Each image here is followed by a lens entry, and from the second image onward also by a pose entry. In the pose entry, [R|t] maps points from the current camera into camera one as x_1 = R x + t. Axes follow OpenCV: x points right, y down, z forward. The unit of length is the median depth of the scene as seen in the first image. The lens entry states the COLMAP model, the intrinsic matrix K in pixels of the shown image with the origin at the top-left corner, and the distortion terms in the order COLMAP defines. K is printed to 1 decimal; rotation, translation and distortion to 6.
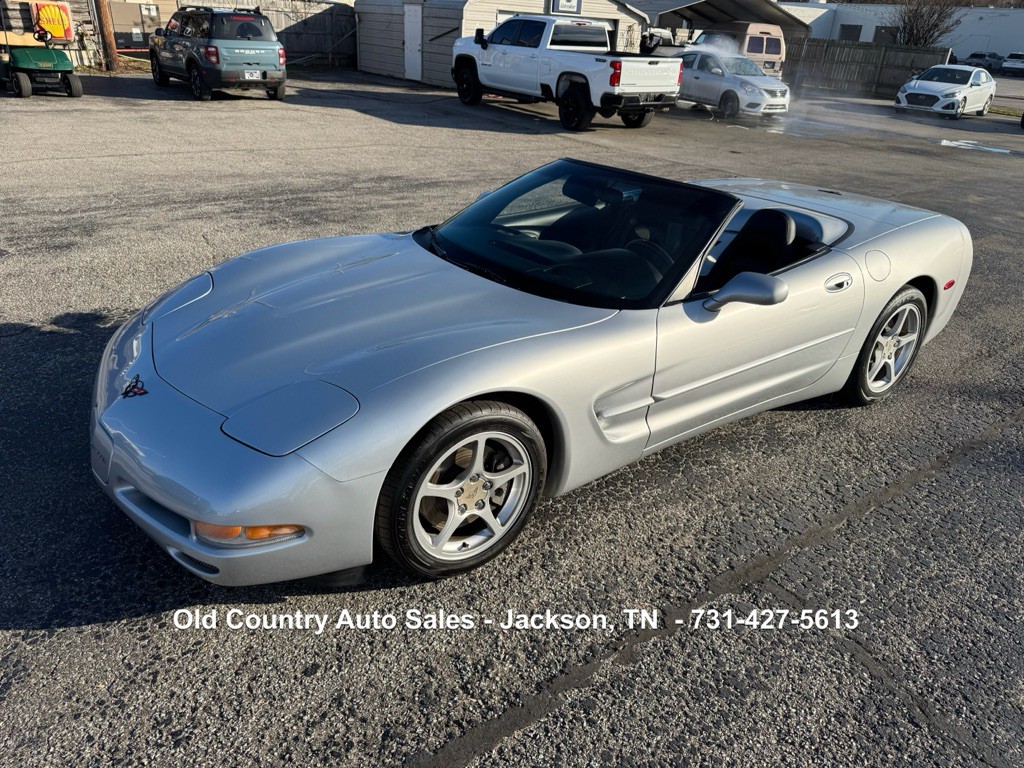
lens RADIAL K [[726.8, 0, 524.4], [0, 726.8, 385.0], [0, 0, 1]] dist [0.015689, -0.022290]
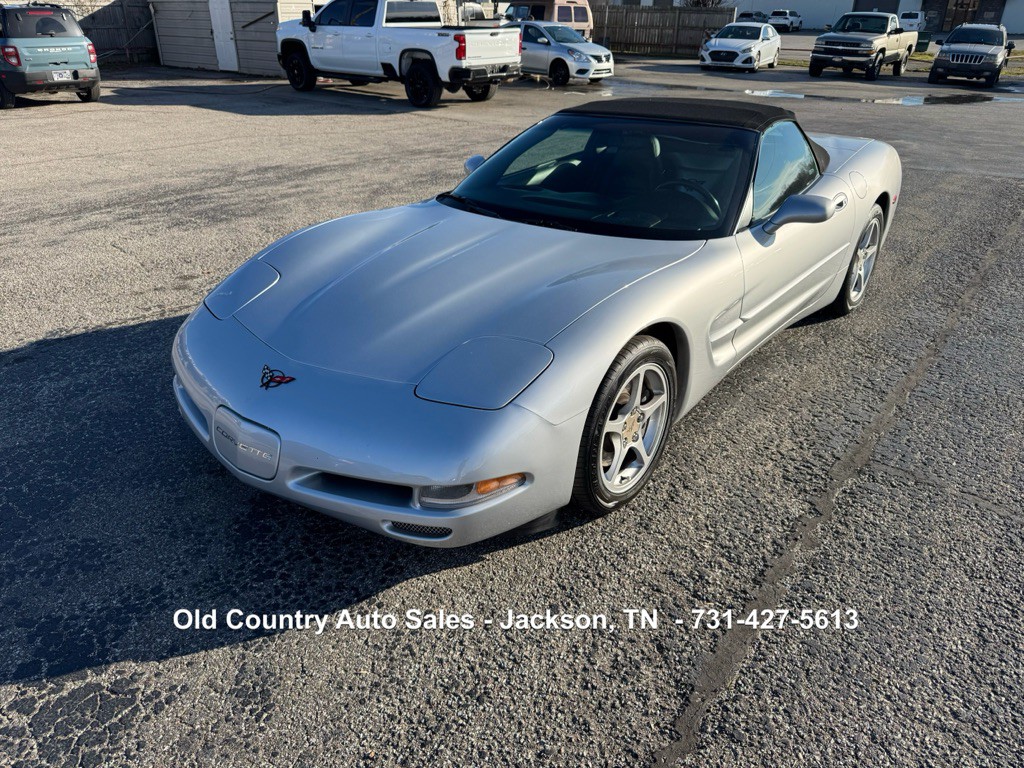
lens RADIAL K [[726.8, 0, 515.4], [0, 726.8, 383.9], [0, 0, 1]] dist [0.015689, -0.022290]
pose [[0.968136, -0.154749, 0.196890, -0.100367], [0.150517, 0.987938, 0.036371, 0.006212], [-0.200144, -0.005577, 0.979751, 0.002433]]
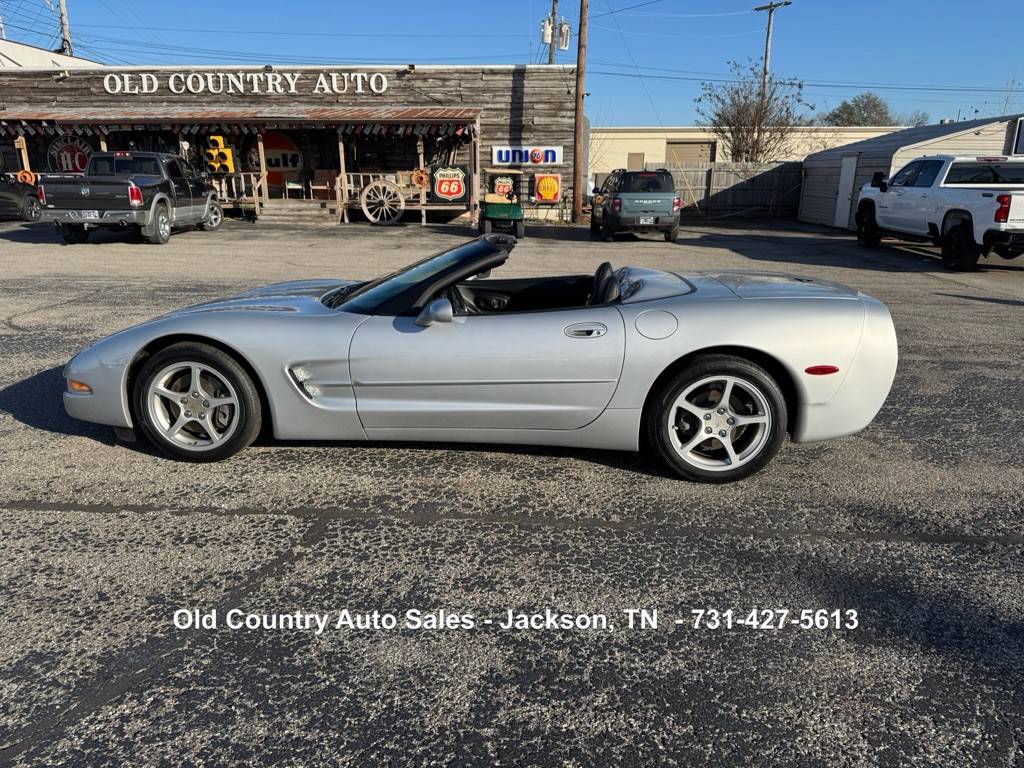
lens RADIAL K [[726.8, 0, 516.3], [0, 726.8, 390.1], [0, 0, 1]] dist [0.015689, -0.022290]
pose [[0.779547, 0.122347, -0.614279, 0.331969], [-0.238841, 0.964698, -0.110959, 0.029100], [0.579018, 0.233213, 0.781249, 0.038754]]
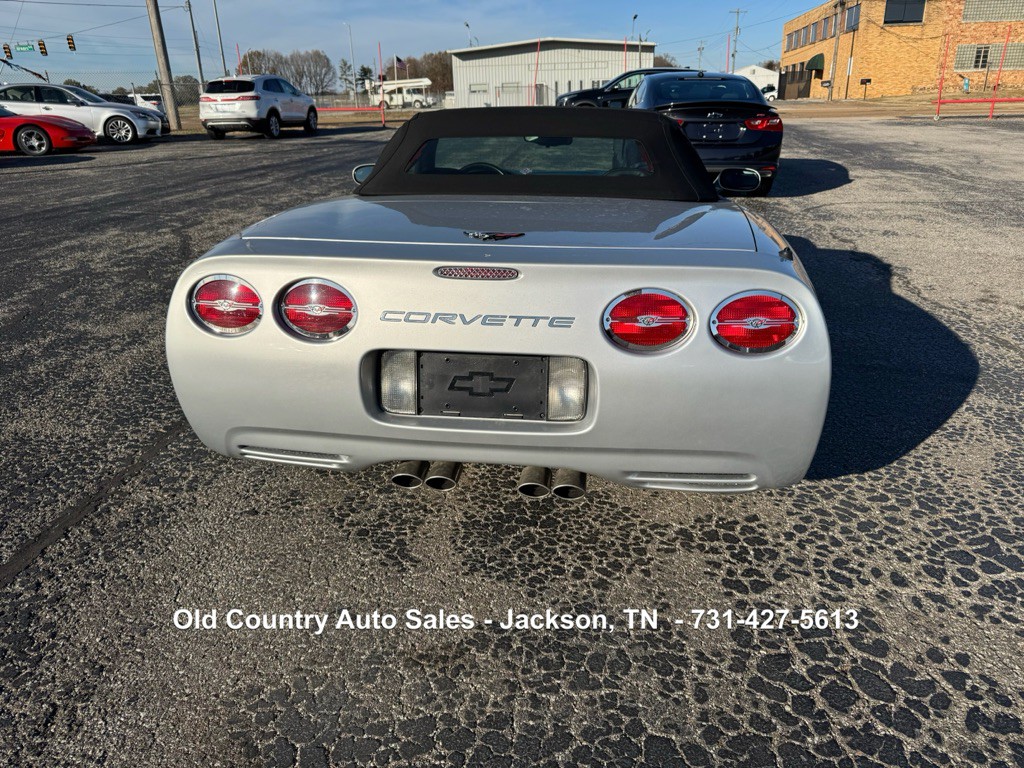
lens RADIAL K [[726.8, 0, 520.2], [0, 726.8, 394.5], [0, 0, 1]] dist [0.015689, -0.022290]
pose [[-0.685447, 0.232725, -0.689929, 0.328373], [-0.337774, 0.737787, 0.584448, -0.234458], [0.645036, 0.633648, -0.427106, 0.637771]]
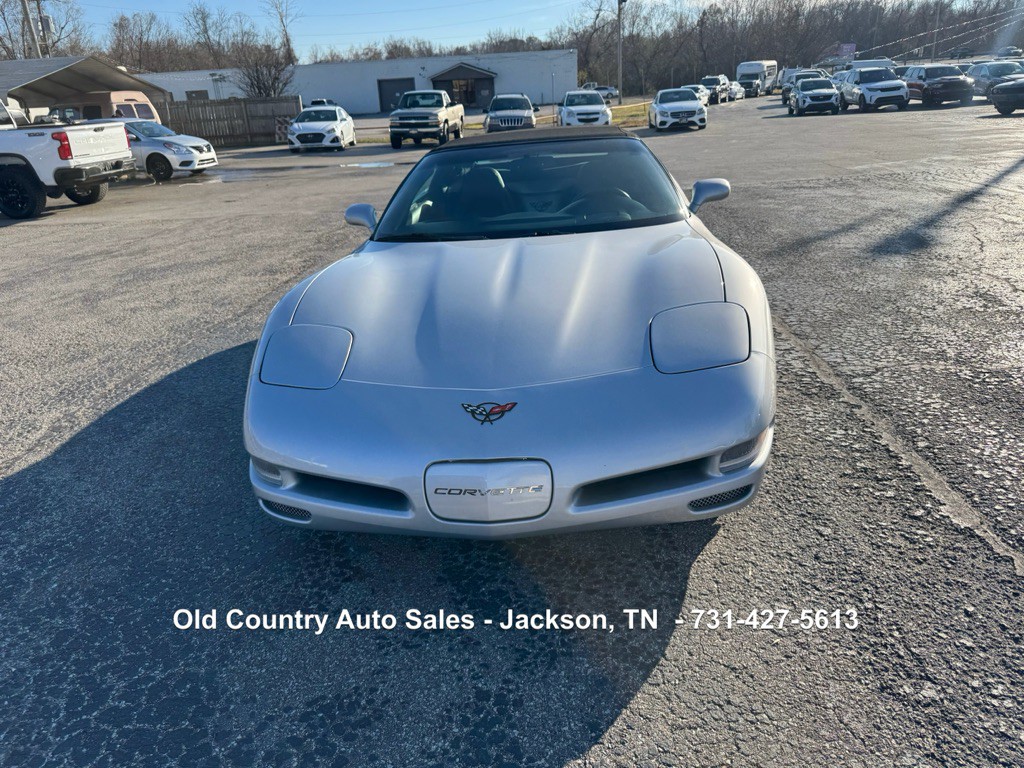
lens RADIAL K [[726.8, 0, 515.2], [0, 726.8, 379.3], [0, 0, 1]] dist [0.015689, -0.022290]
pose [[0.674454, -0.355152, 0.647286, -0.250315], [0.408277, 0.909869, 0.073813, -0.018548], [-0.615160, 0.214489, 0.758665, 0.081009]]
